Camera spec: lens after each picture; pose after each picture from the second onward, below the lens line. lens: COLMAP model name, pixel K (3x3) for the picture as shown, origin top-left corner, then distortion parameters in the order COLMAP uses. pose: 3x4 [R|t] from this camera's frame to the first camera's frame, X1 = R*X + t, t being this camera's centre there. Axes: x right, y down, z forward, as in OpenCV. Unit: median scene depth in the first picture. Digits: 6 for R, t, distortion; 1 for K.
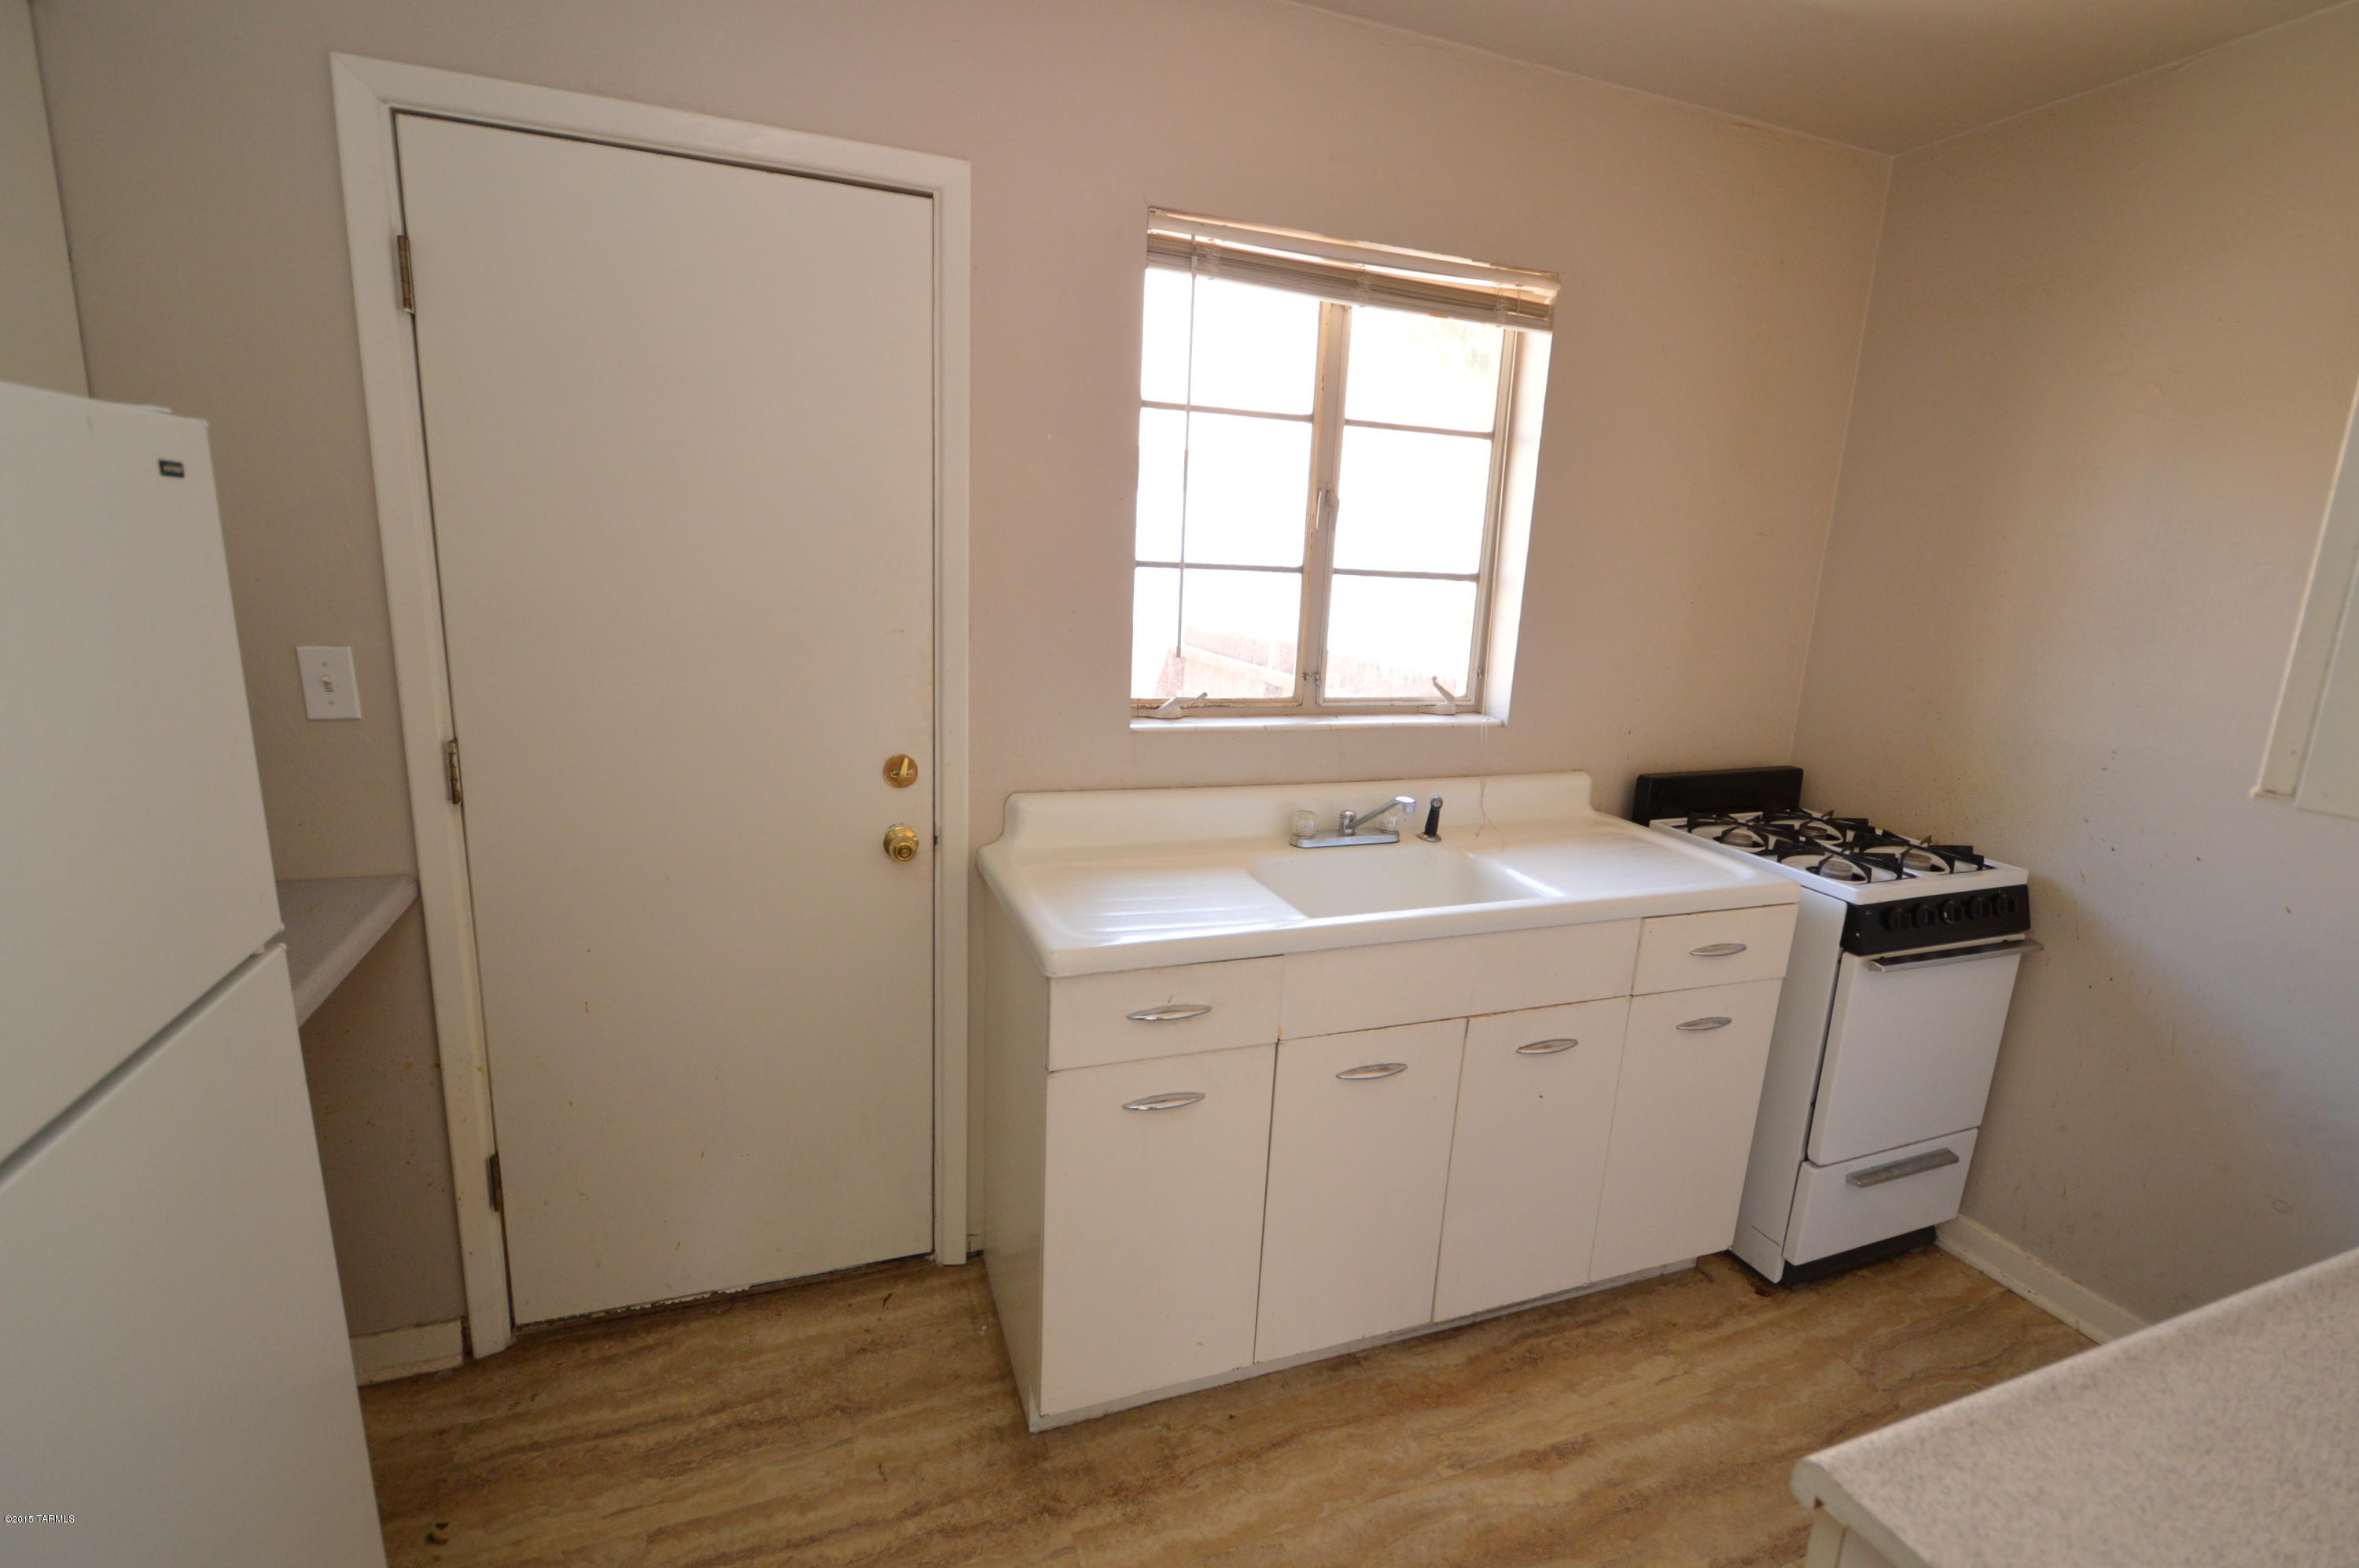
lens RADIAL K [[1039.5, 0, 1179.5], [0, 1039.5, 784.0], [0, 0, 1]] dist [-0.000243, -0.000360]
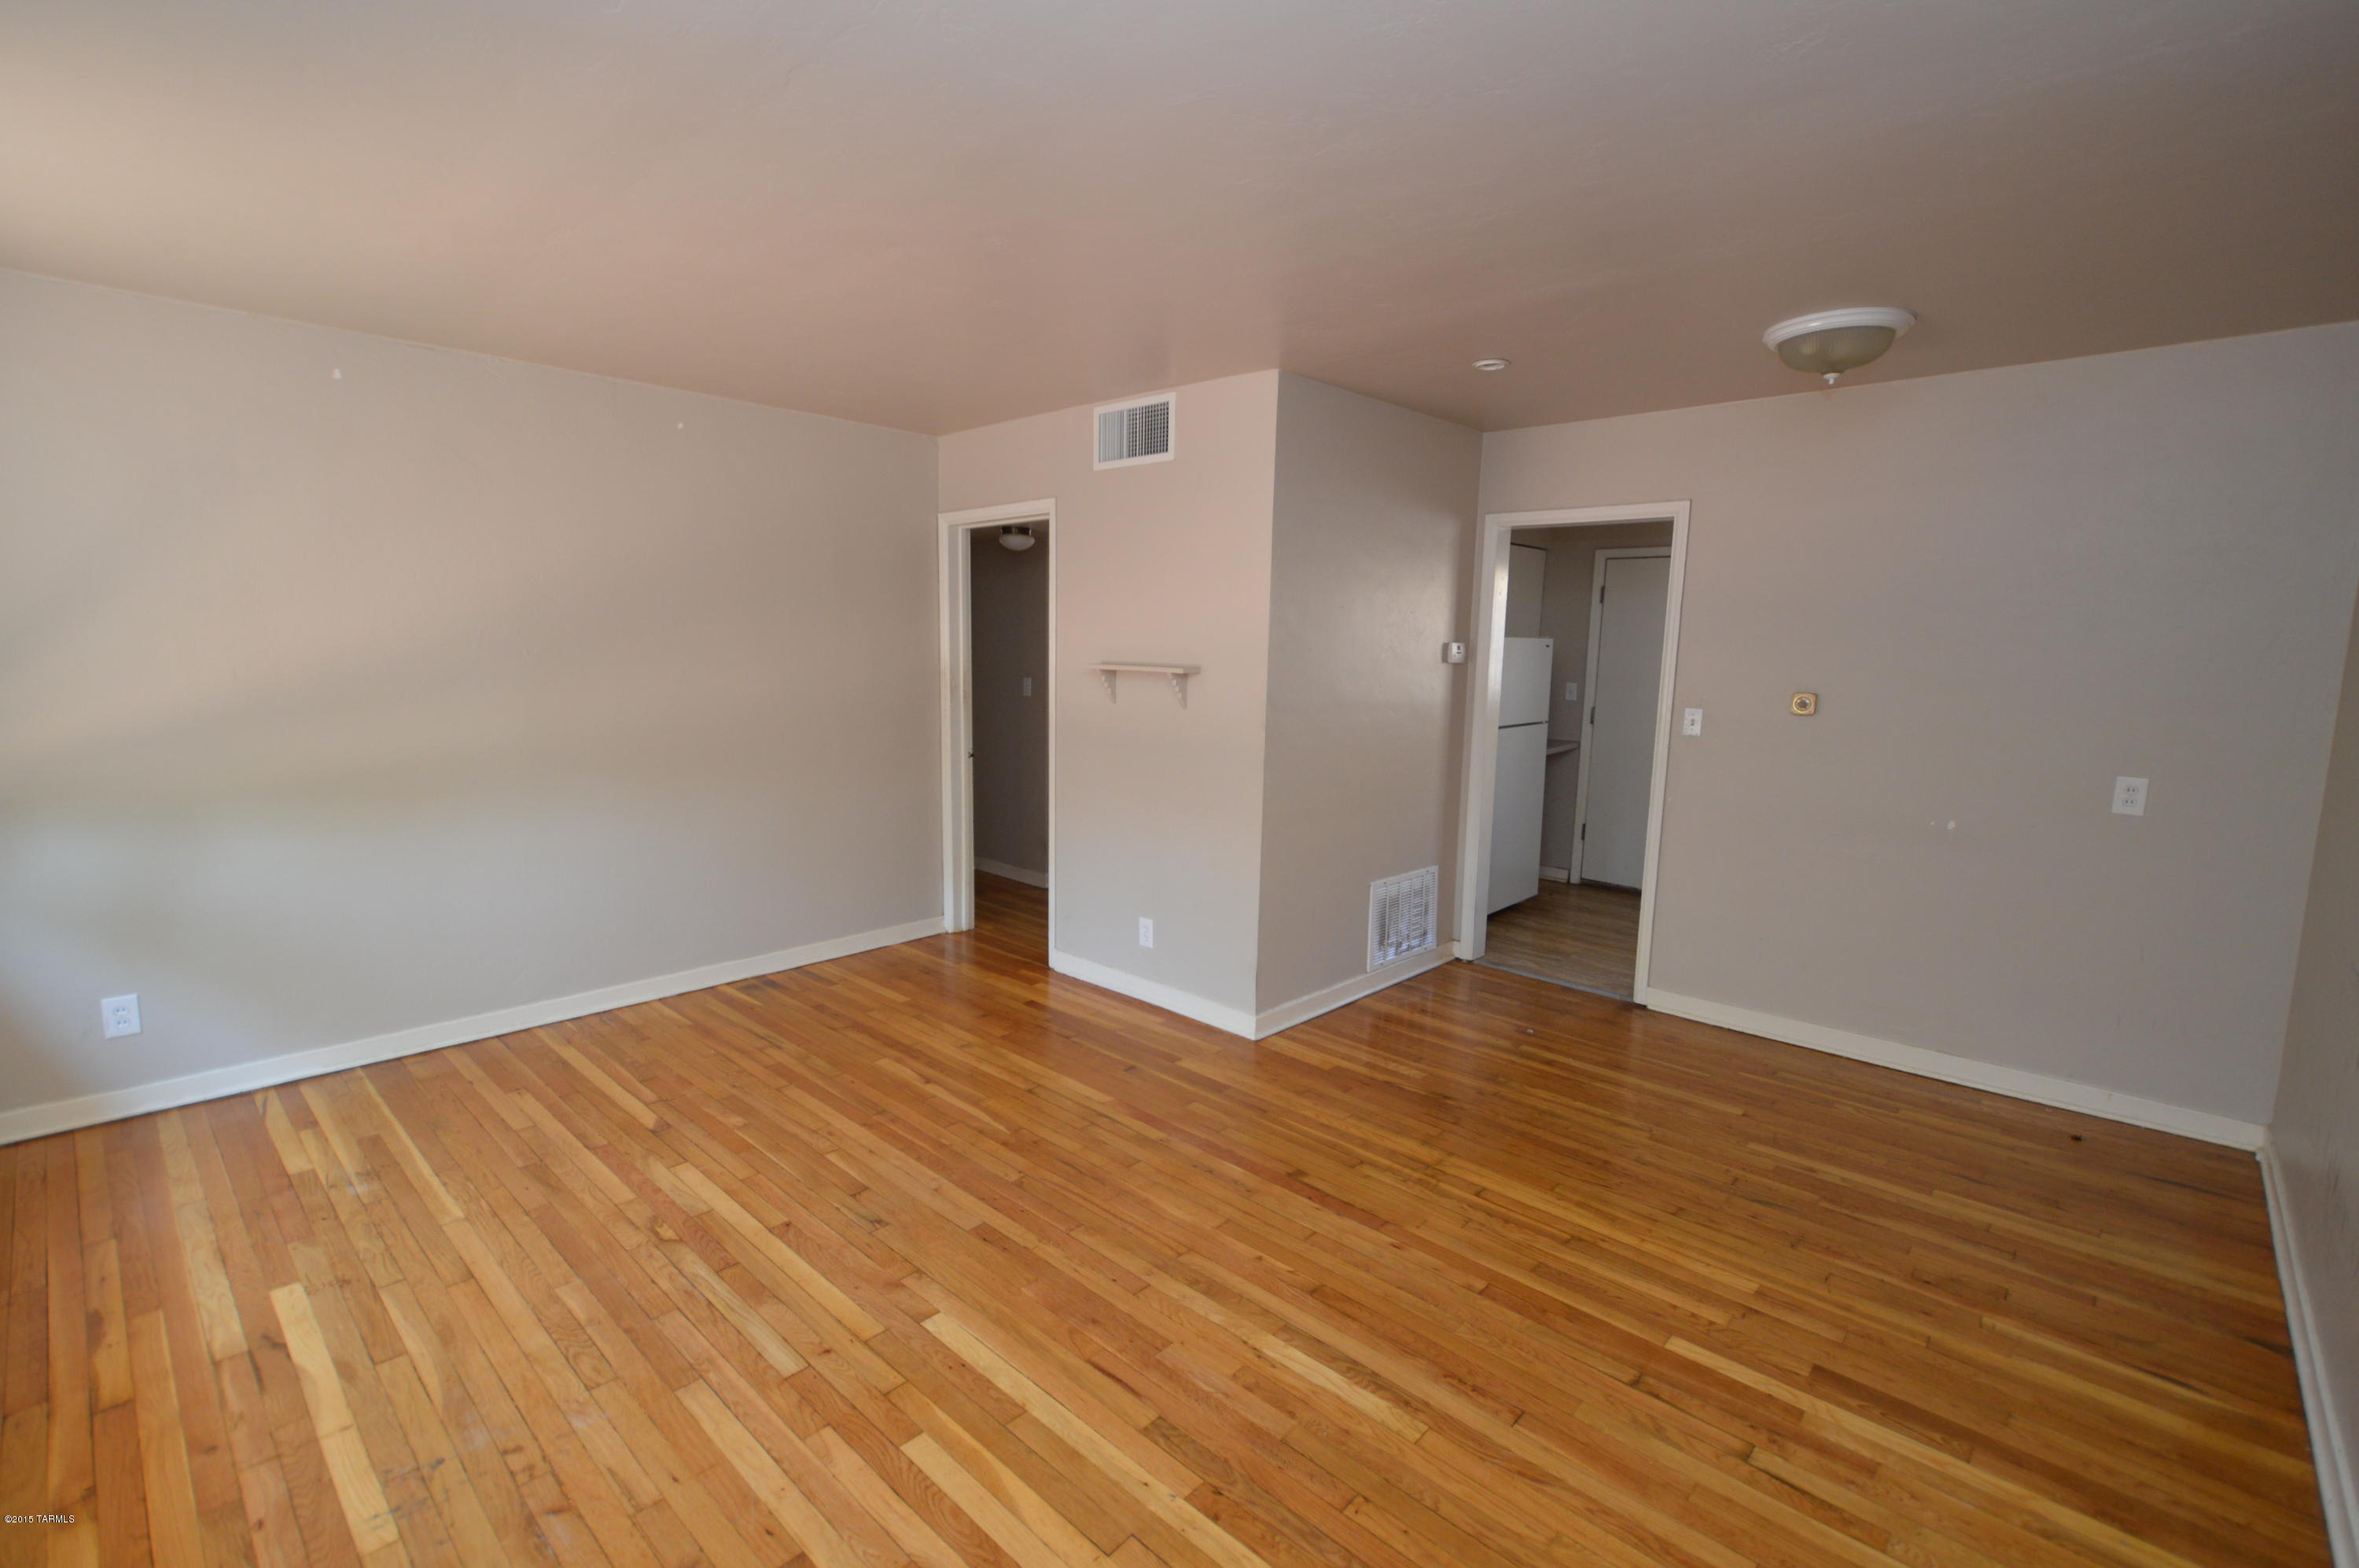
lens RADIAL K [[1039.5, 0, 1179.5], [0, 1039.5, 784.0], [0, 0, 1]] dist [-0.000243, -0.000360]
pose [[0.449181, 0.088287, -0.889068, 2.094833], [-0.190236, 0.981737, 0.001377, 0.532240], [0.872953, 0.168514, 0.457773, -2.090505]]
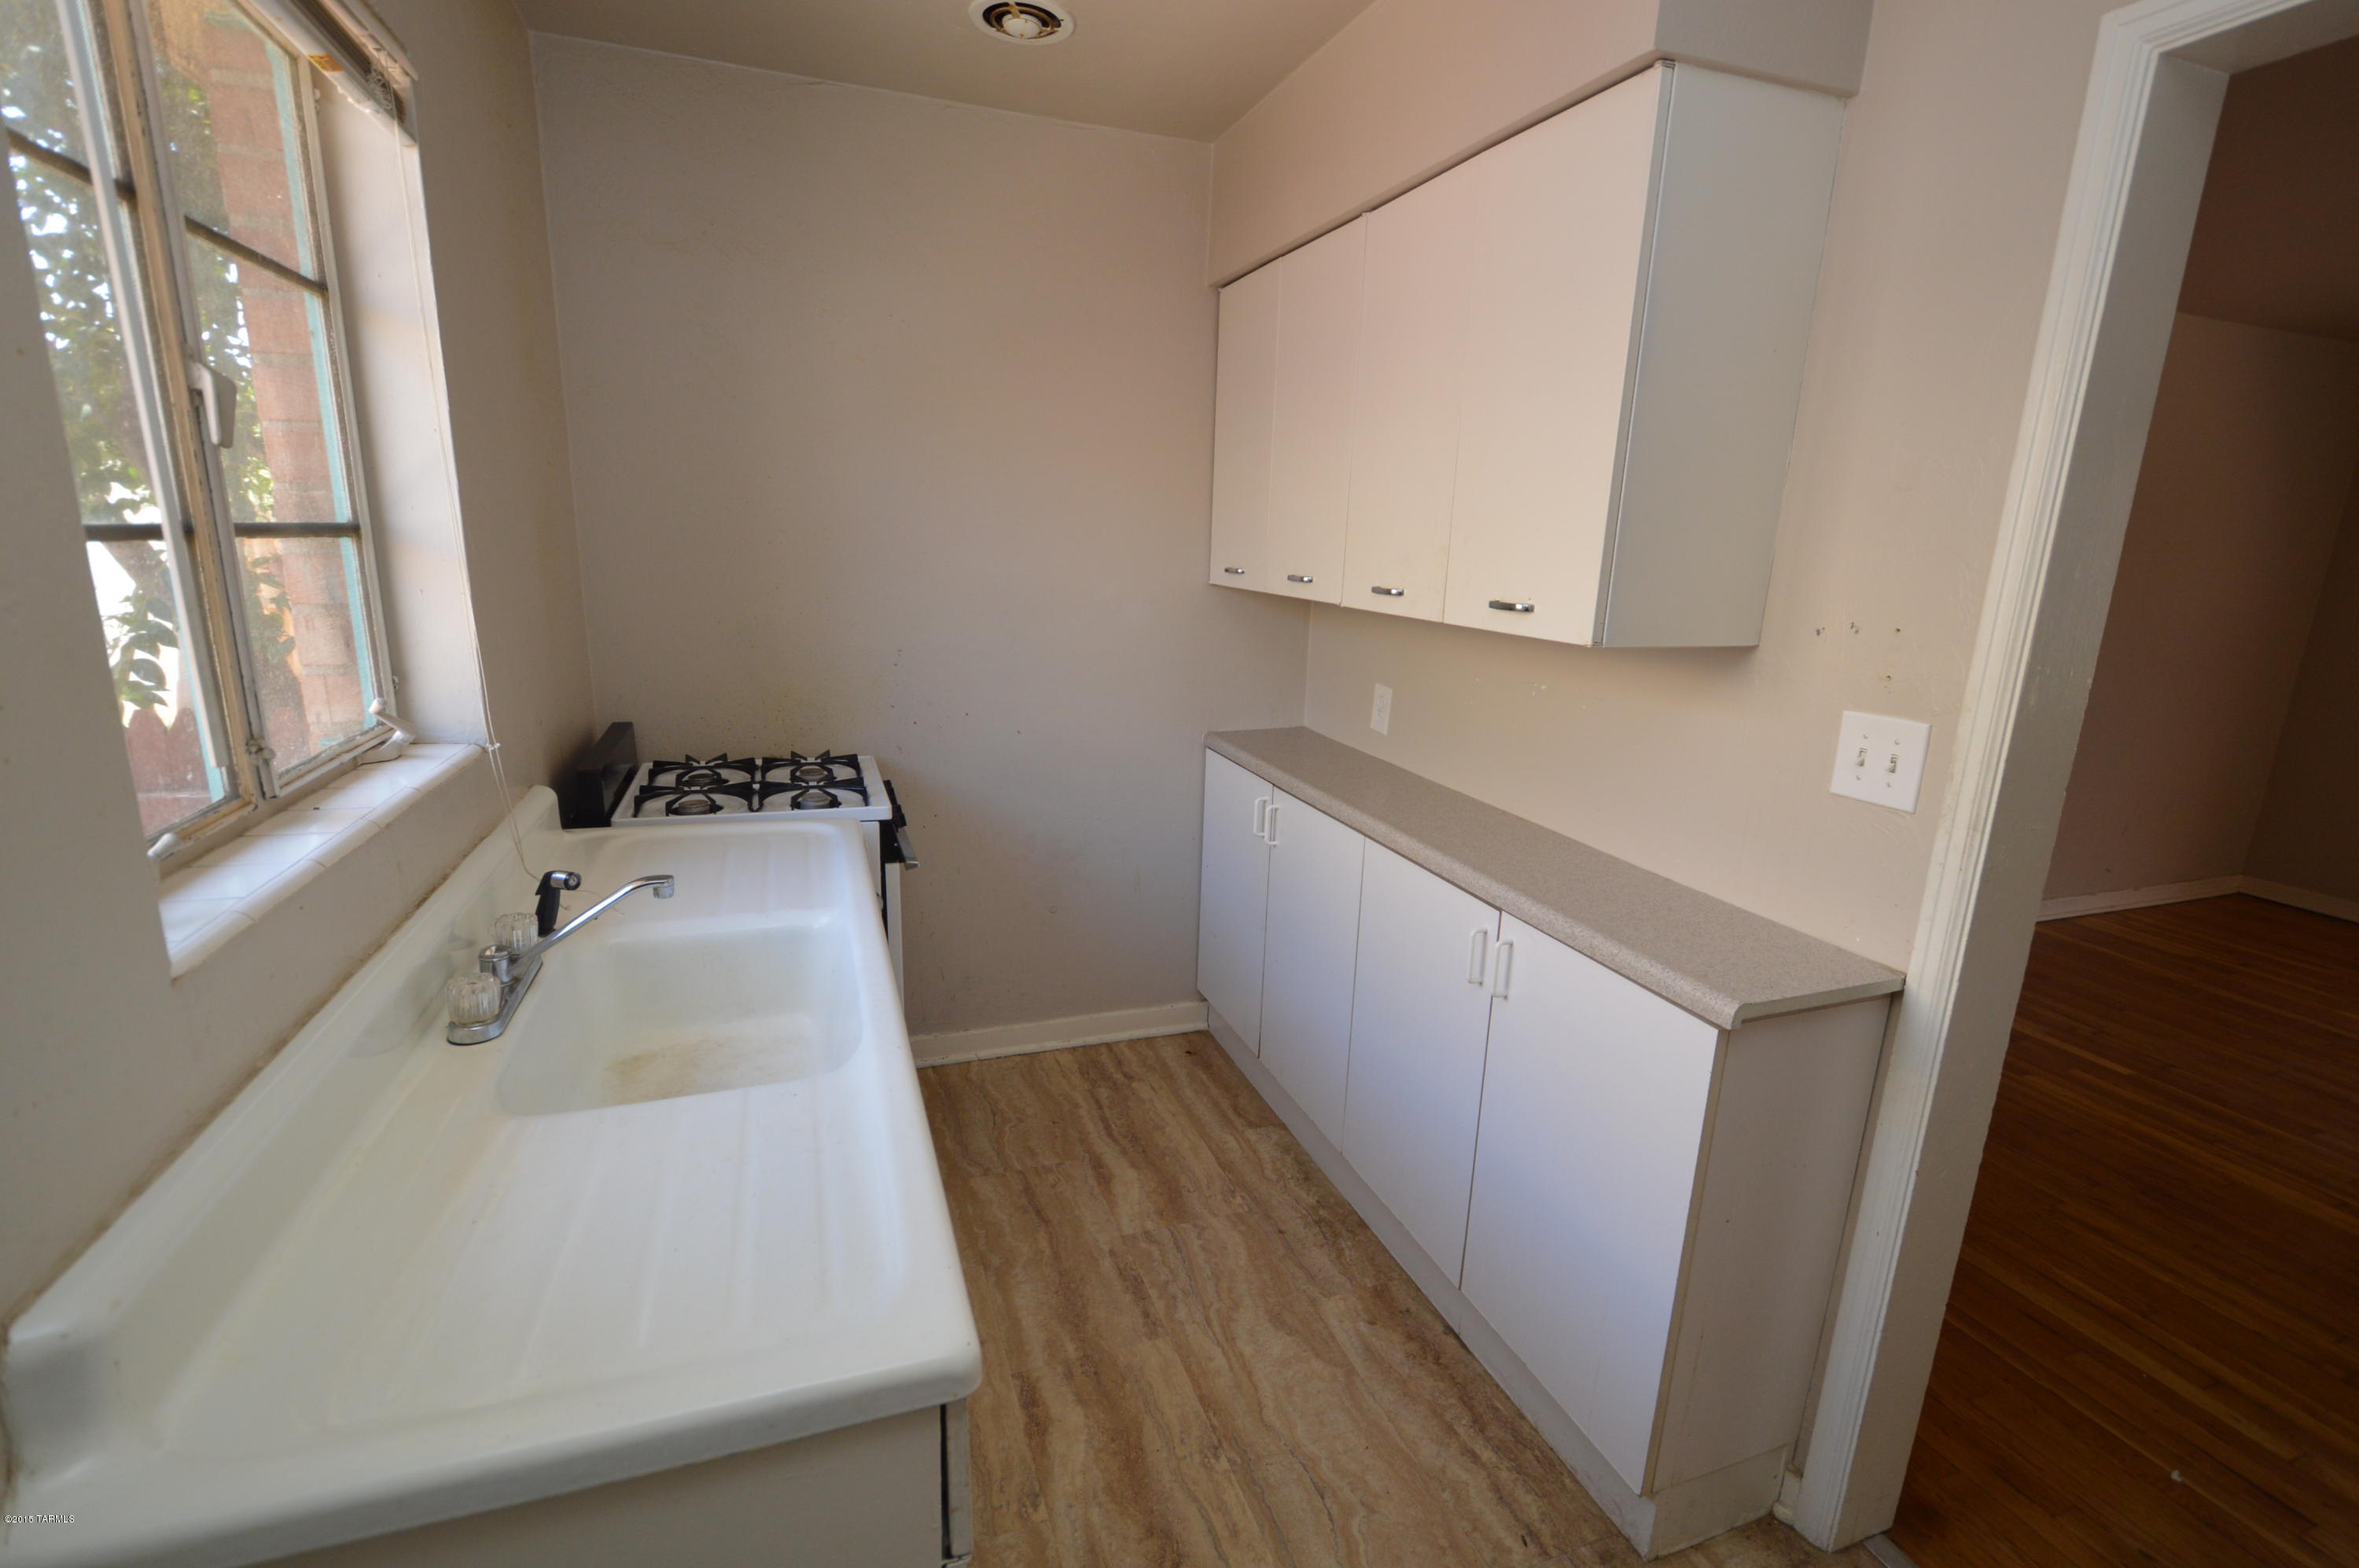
lens RADIAL K [[1039.5, 0, 1179.5], [0, 1039.5, 784.0], [0, 0, 1]] dist [-0.000243, -0.000360]
pose [[0.016103, -0.273783, 0.961657, -0.458187], [0.184742, 0.946037, 0.266242, -0.181068], [-0.982655, 0.173372, 0.065813, 0.703863]]
